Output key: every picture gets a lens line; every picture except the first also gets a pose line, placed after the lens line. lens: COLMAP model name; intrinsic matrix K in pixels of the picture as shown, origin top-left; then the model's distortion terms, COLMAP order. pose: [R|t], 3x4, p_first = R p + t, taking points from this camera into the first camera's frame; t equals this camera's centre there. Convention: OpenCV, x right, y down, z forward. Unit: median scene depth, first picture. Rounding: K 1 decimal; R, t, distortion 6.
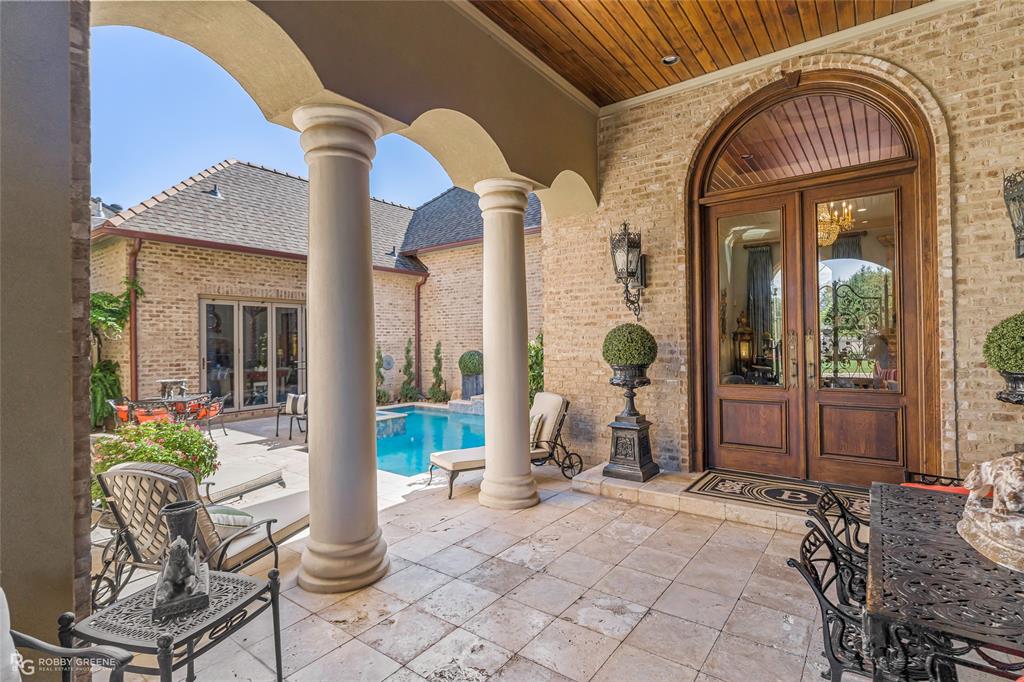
lens RADIAL K [[498.4, 0, 510.0], [0, 498.4, 341.6], [0, 0, 1]] dist [-0.000349, 0.000053]
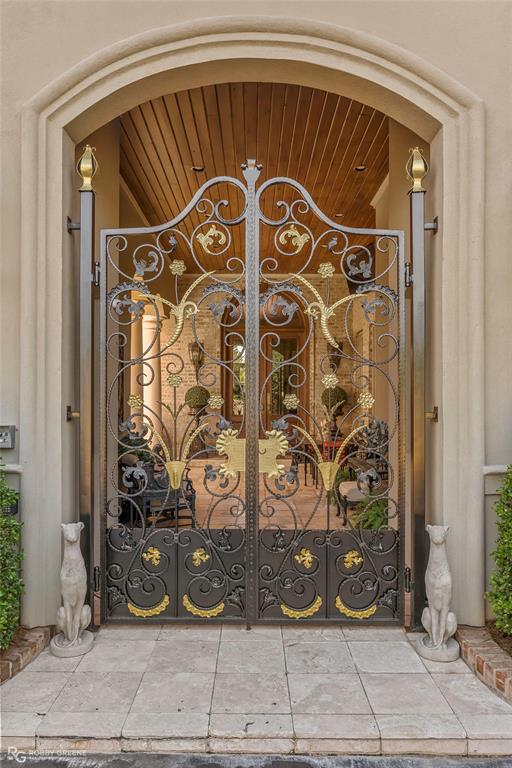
lens RADIAL K [[567.3, 0, 254.6], [0, 567.3, 386.9], [0, 0, 1]] dist [0.000311, 0.000006]
pose [[0.796488, 0.018205, 0.604380, -1.093478], [-0.011119, 0.999819, -0.015462, 0.002065], [-0.604552, 0.005596, 0.796546, -1.122695]]
